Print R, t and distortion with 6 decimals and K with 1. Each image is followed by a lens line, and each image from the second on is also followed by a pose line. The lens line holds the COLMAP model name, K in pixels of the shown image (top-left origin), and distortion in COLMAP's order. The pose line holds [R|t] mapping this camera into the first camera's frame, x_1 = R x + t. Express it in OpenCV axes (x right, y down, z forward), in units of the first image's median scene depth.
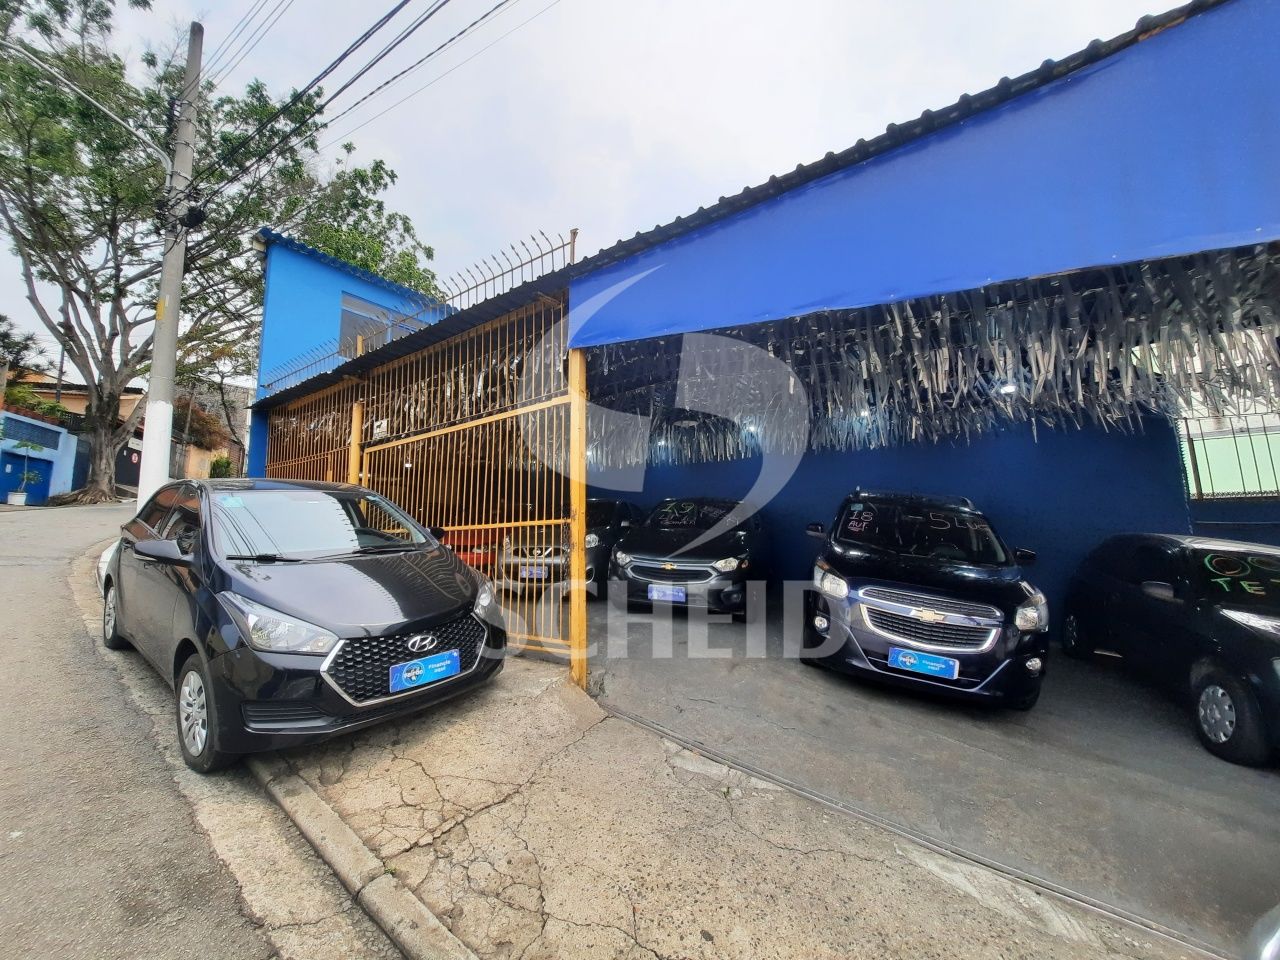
lens RADIAL K [[522.2, 0, 640.0], [0, 522.2, 480.0], [0, 0, 1]] dist [-0.000669, -0.000142]
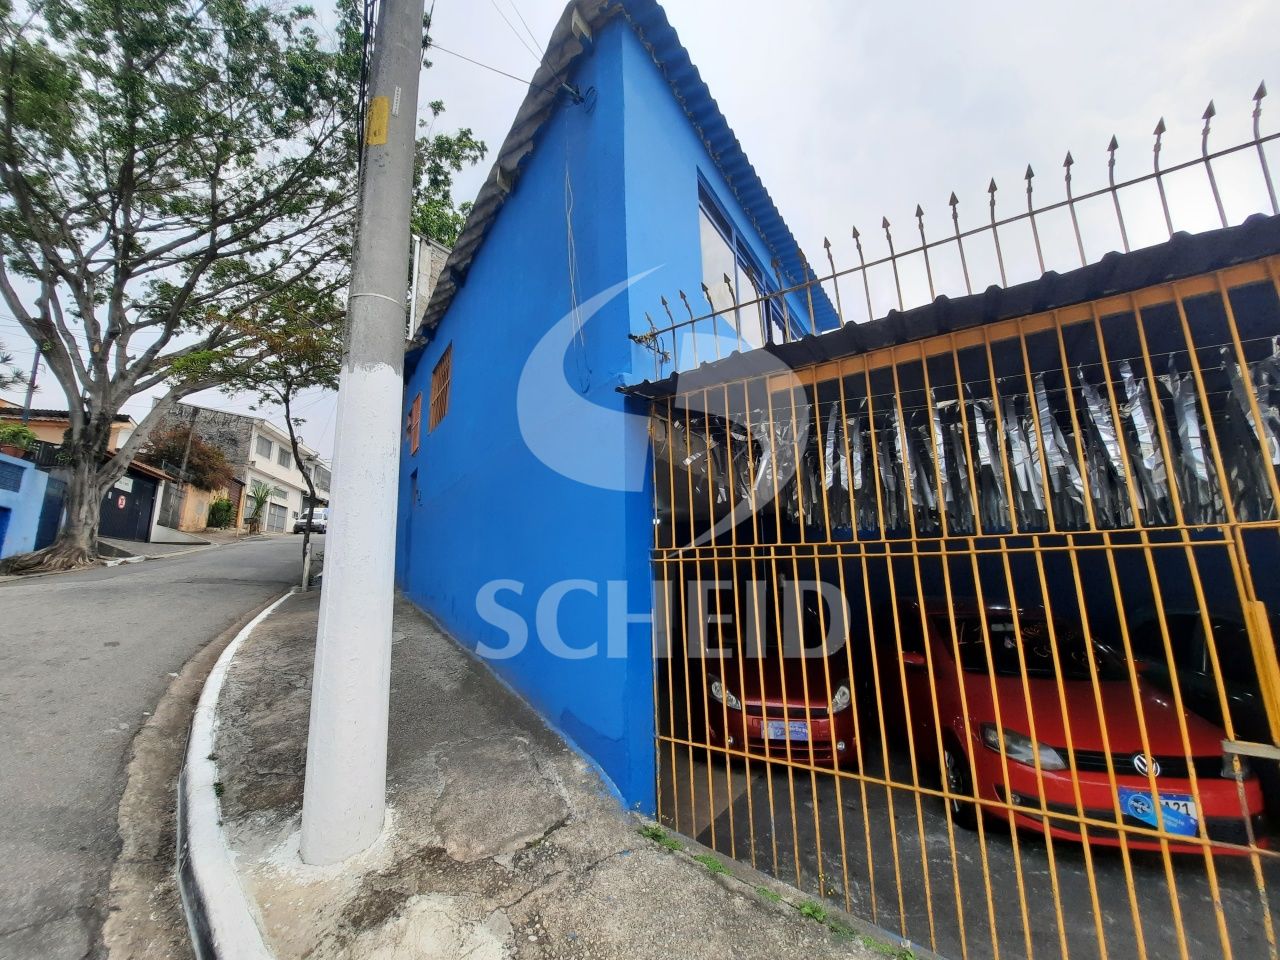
lens RADIAL K [[522.2, 0, 640.0], [0, 522.2, 480.0], [0, 0, 1]] dist [-0.000669, -0.000142]
pose [[0.999215, -0.003130, 0.039495, -0.286455], [0.005928, 0.997464, -0.070920, -0.018147], [-0.039173, 0.071098, 0.996700, 0.246537]]
